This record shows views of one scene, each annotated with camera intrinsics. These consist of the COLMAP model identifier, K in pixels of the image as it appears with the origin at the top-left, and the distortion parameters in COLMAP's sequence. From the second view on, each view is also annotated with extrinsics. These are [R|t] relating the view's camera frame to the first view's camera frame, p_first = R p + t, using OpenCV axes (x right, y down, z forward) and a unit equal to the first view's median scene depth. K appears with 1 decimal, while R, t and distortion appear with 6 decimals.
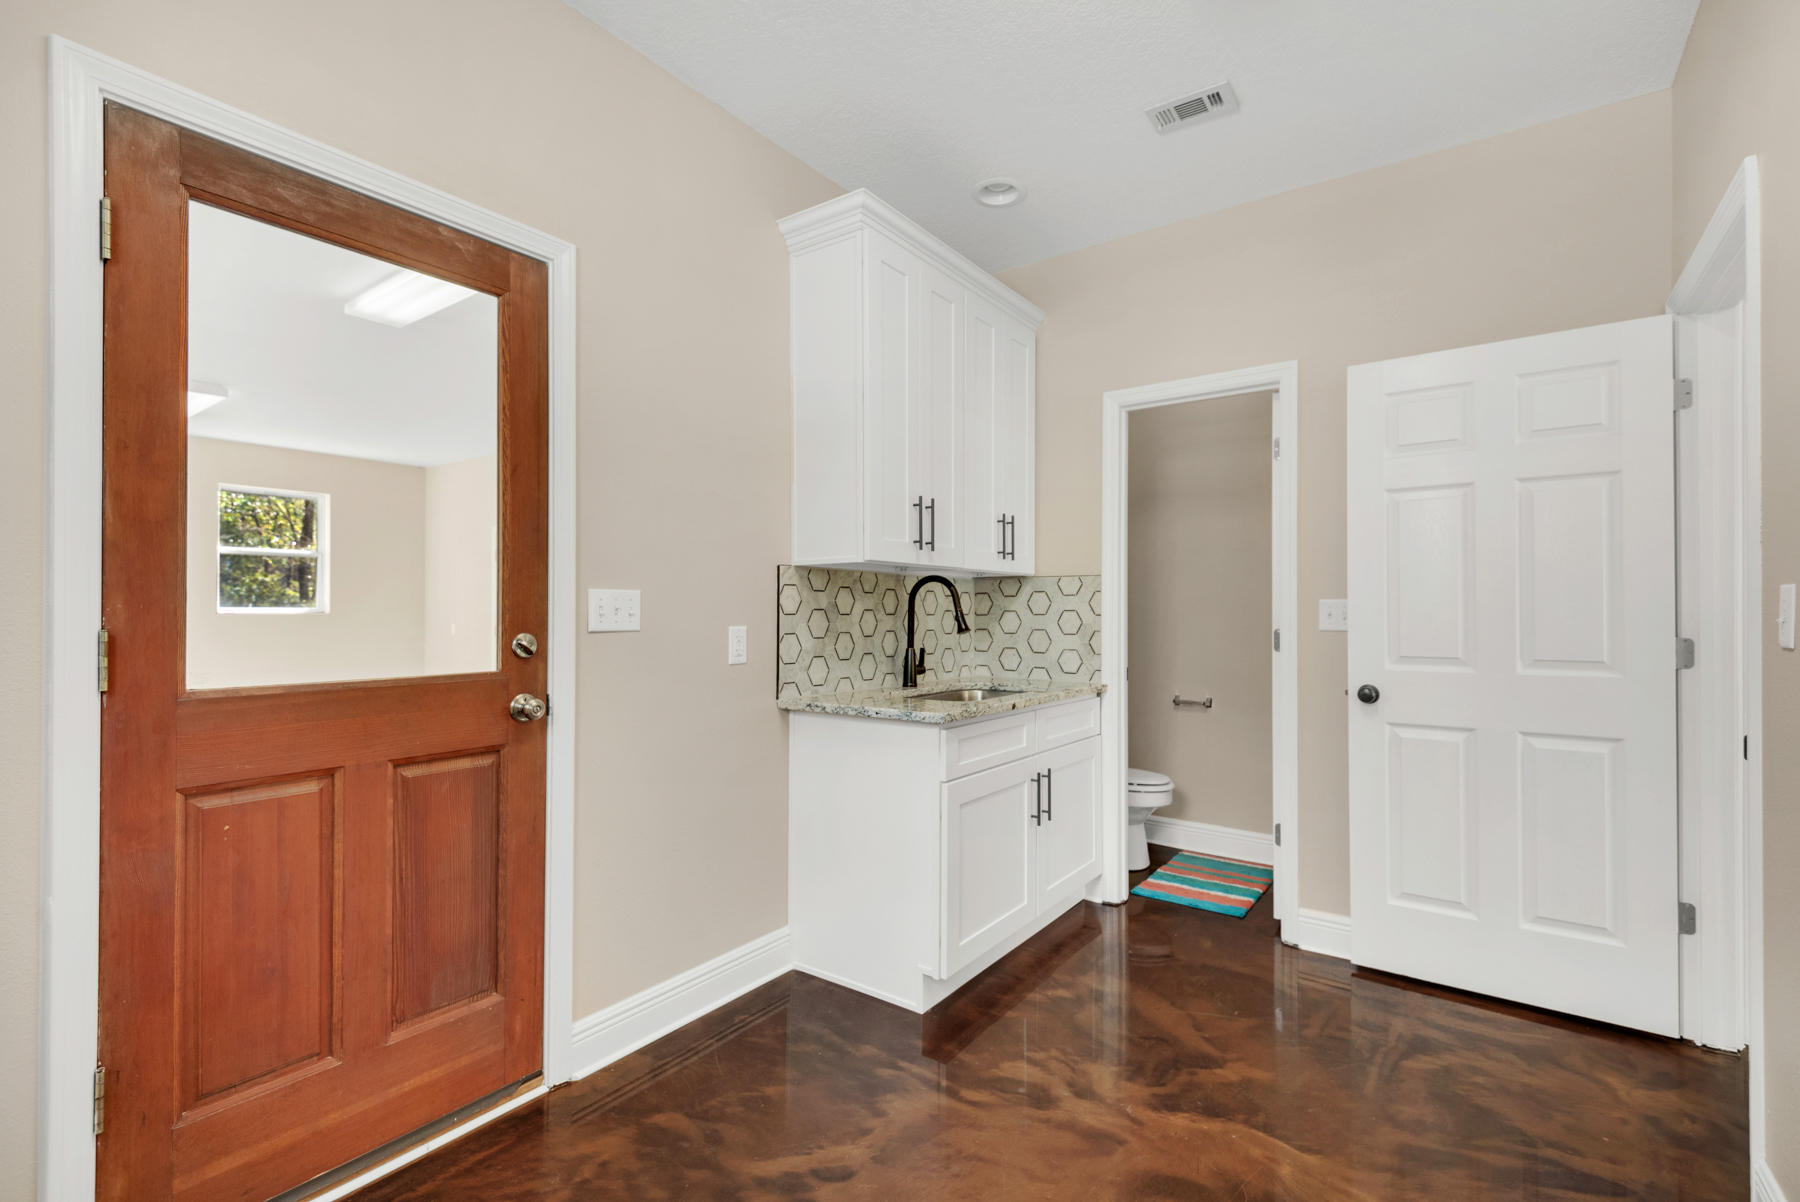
lens RADIAL K [[814.1, 0, 893.0], [0, 814.1, 608.1], [0, 0, 1]] dist [0.025187, -0.009081]
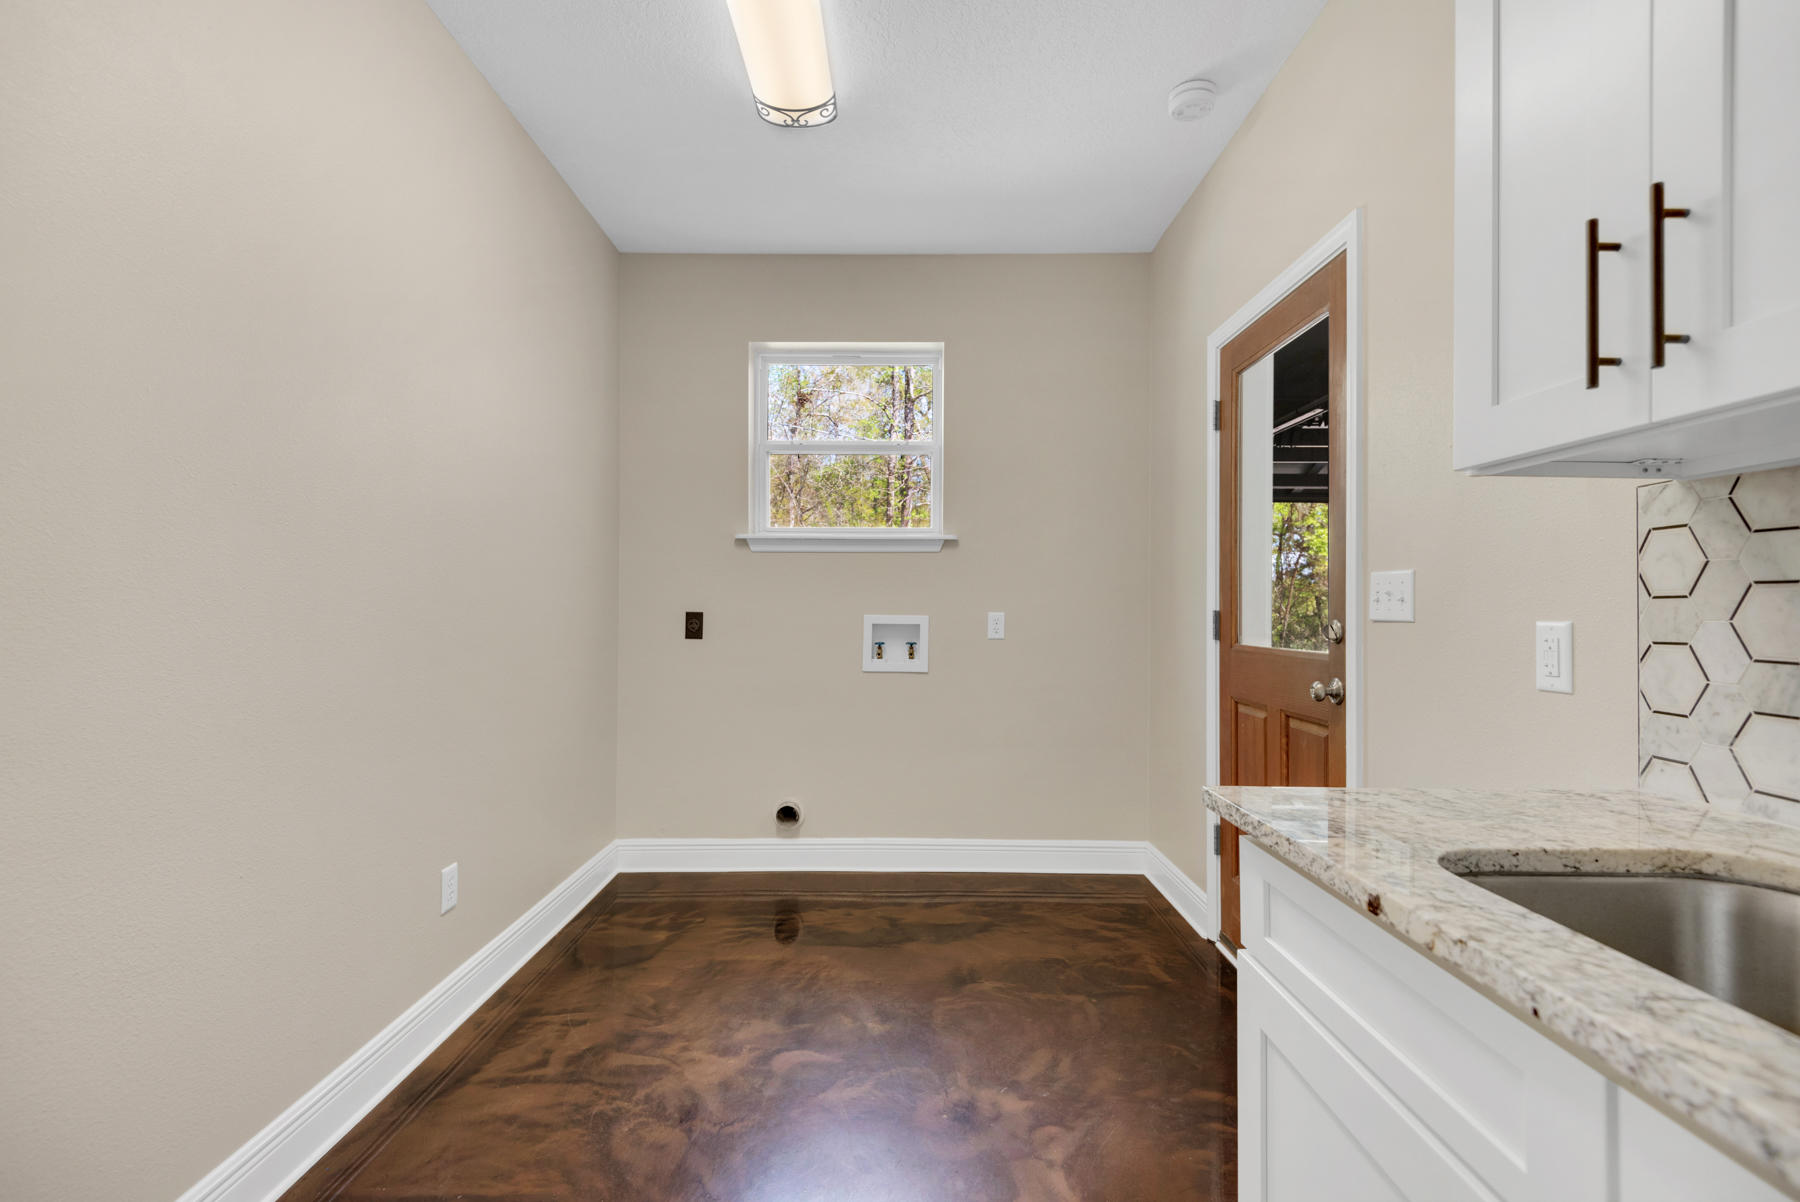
lens RADIAL K [[814.1, 0, 897.1], [0, 814.1, 603.4], [0, 0, 1]] dist [0.025187, -0.009081]
pose [[-0.801270, 0.007587, -0.598254, 0.544139], [0.015356, 0.999851, -0.007888, 0.009755], [0.598105, -0.015508, -0.801267, 1.333616]]
